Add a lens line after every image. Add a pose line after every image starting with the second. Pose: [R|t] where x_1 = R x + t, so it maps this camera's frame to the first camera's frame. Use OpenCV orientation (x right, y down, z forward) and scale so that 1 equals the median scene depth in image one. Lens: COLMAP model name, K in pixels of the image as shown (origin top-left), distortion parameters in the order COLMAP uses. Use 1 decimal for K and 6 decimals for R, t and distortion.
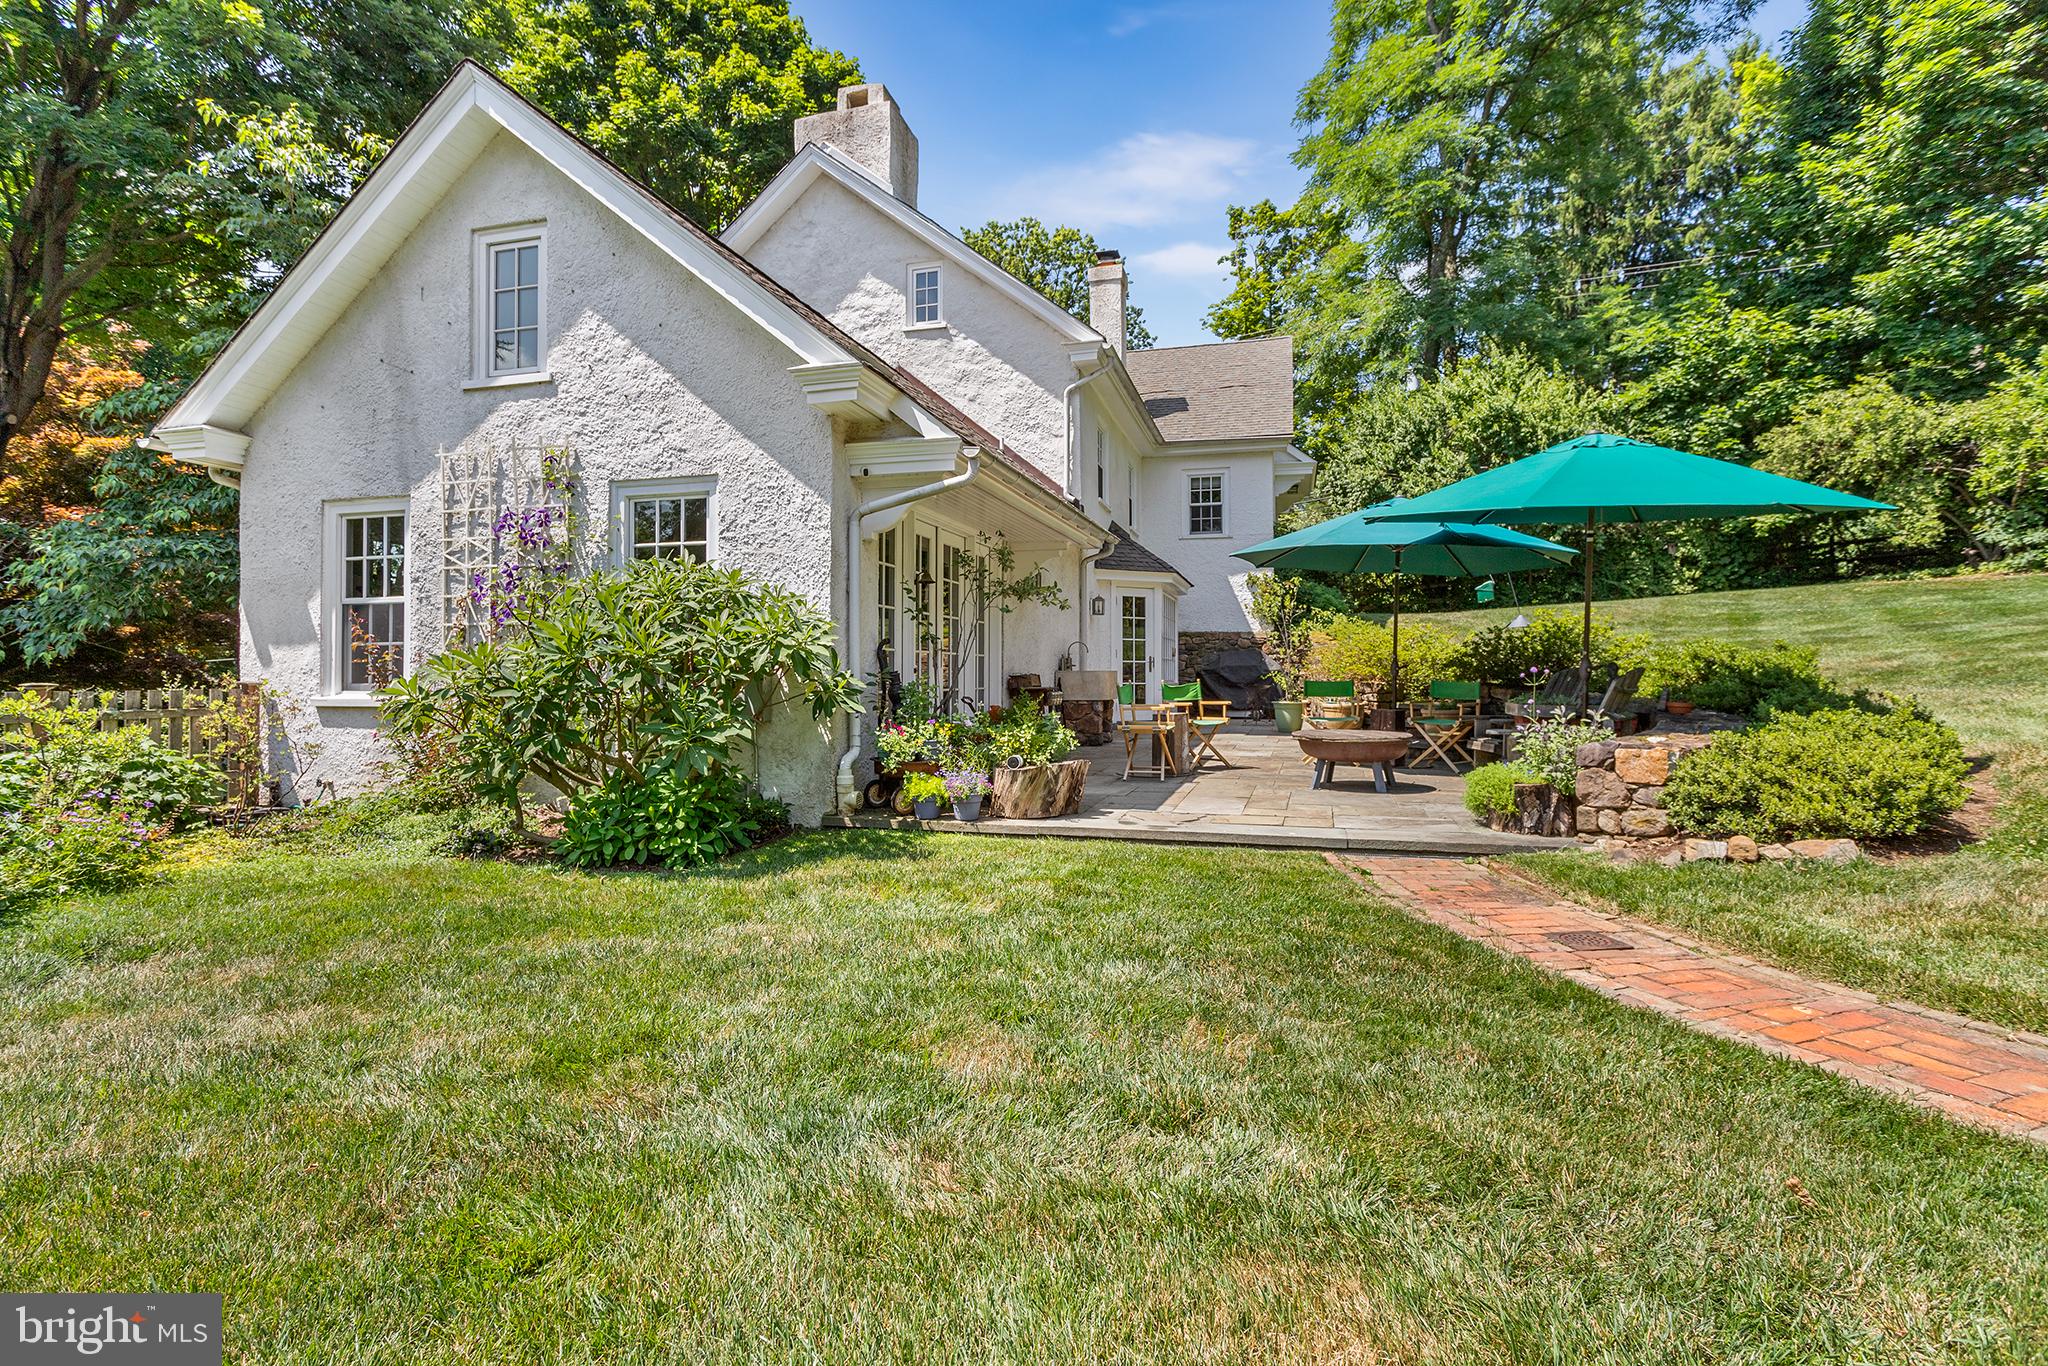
lens RADIAL K [[1001.2, 0, 1002.1], [0, 1001.2, 663.5], [0, 0, 1]] dist [-0.000777, -0.000092]
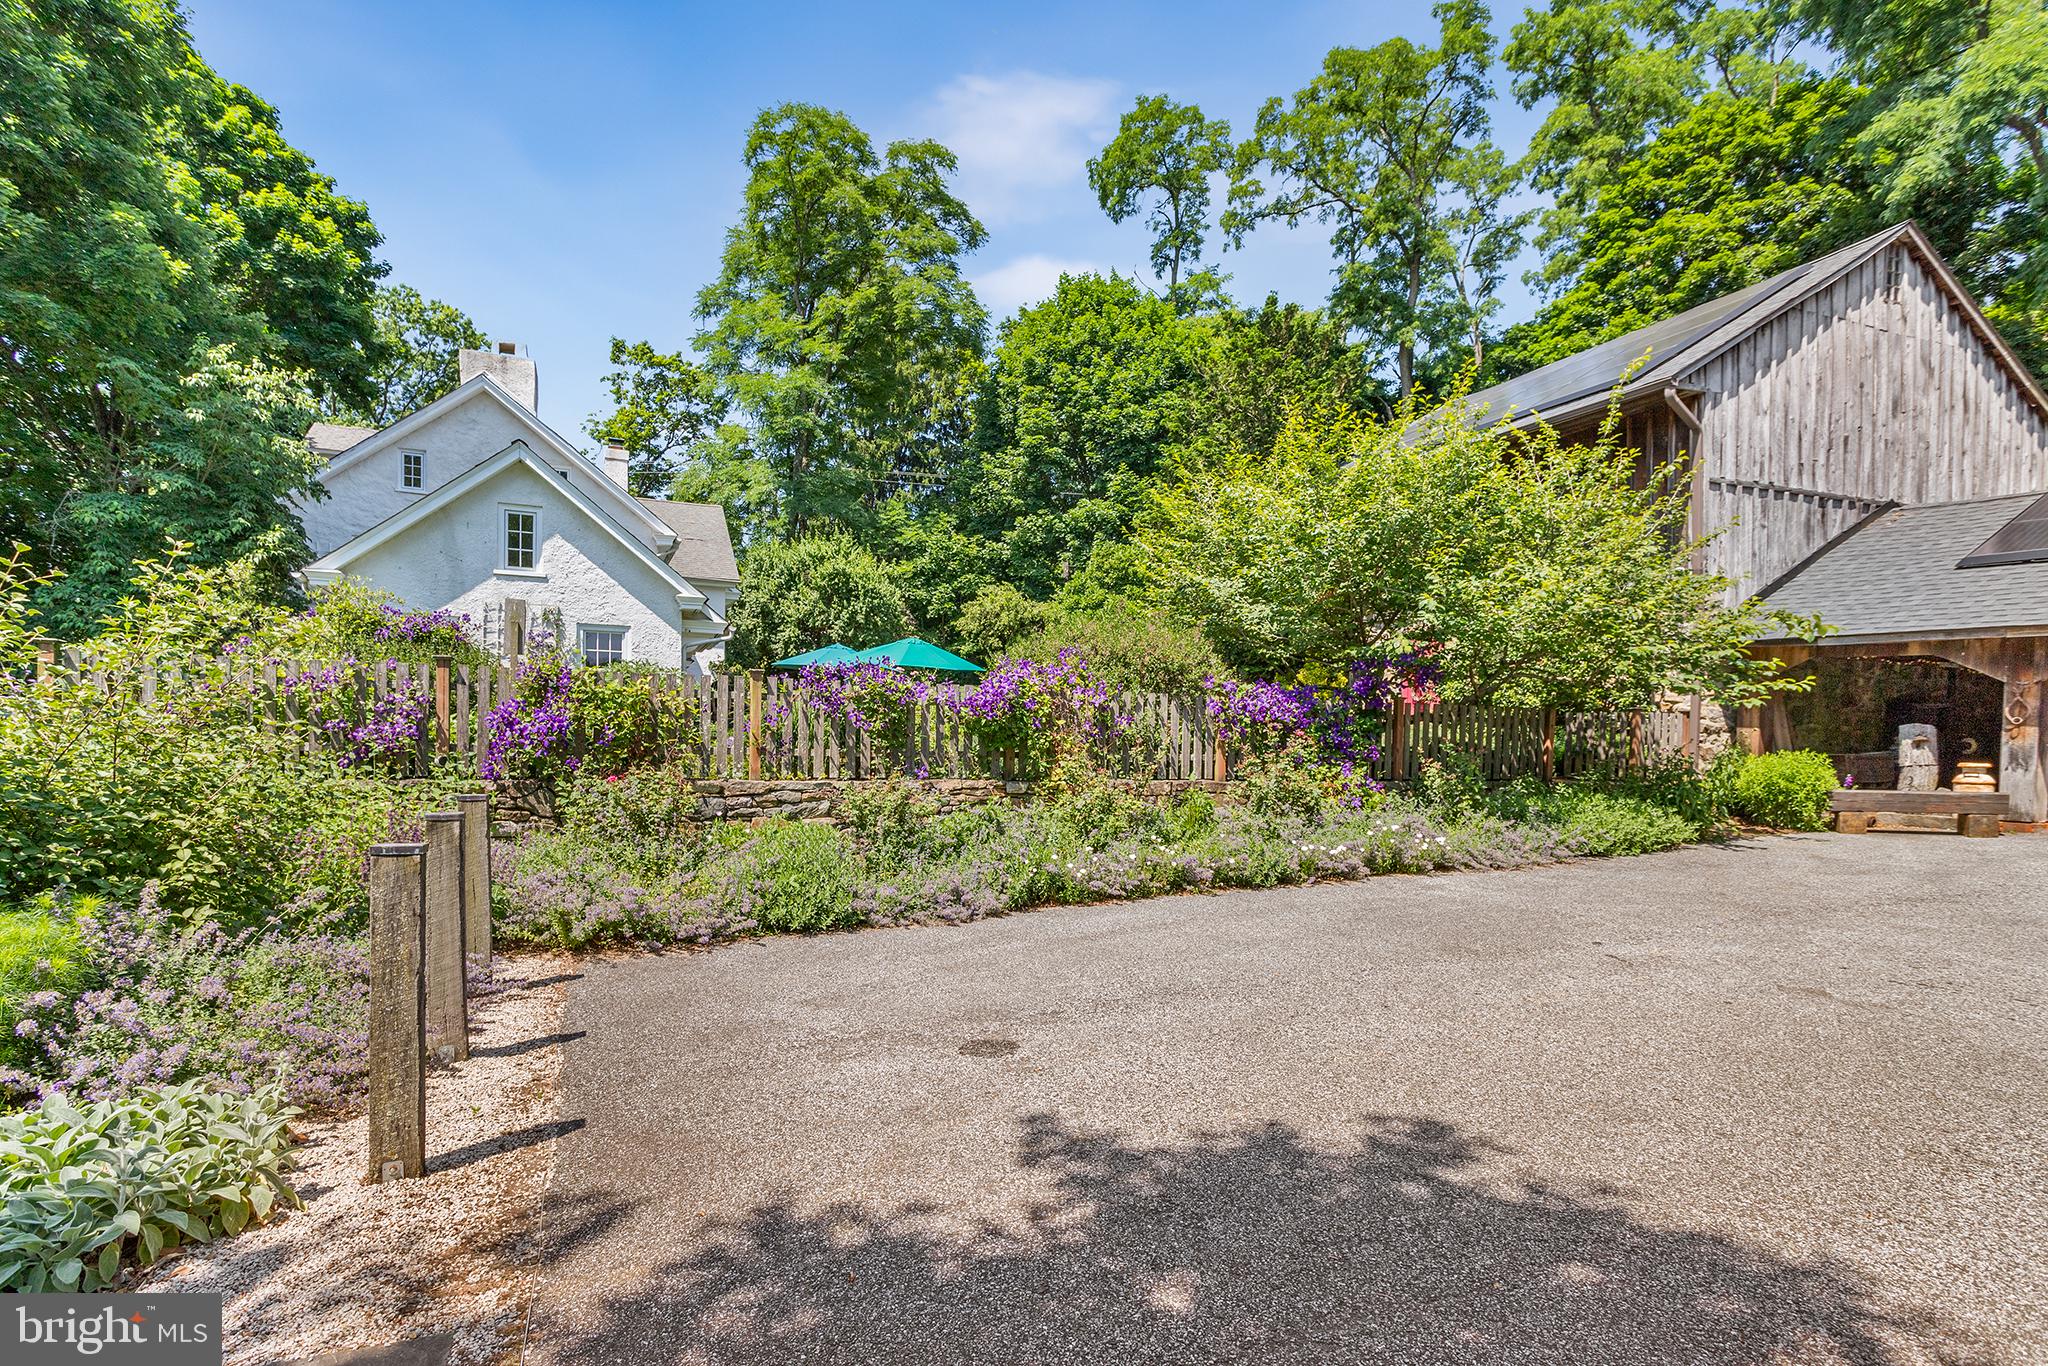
lens RADIAL K [[1004.8, 0, 1019.5], [0, 1004.8, 733.5], [0, 0, 1]] dist [-0.001128, -0.000064]
pose [[0.764953, 0.020590, 0.643757, -0.404653], [-0.020626, 0.999759, -0.007467, 0.029931], [-0.643756, -0.007566, 0.765194, -0.560014]]
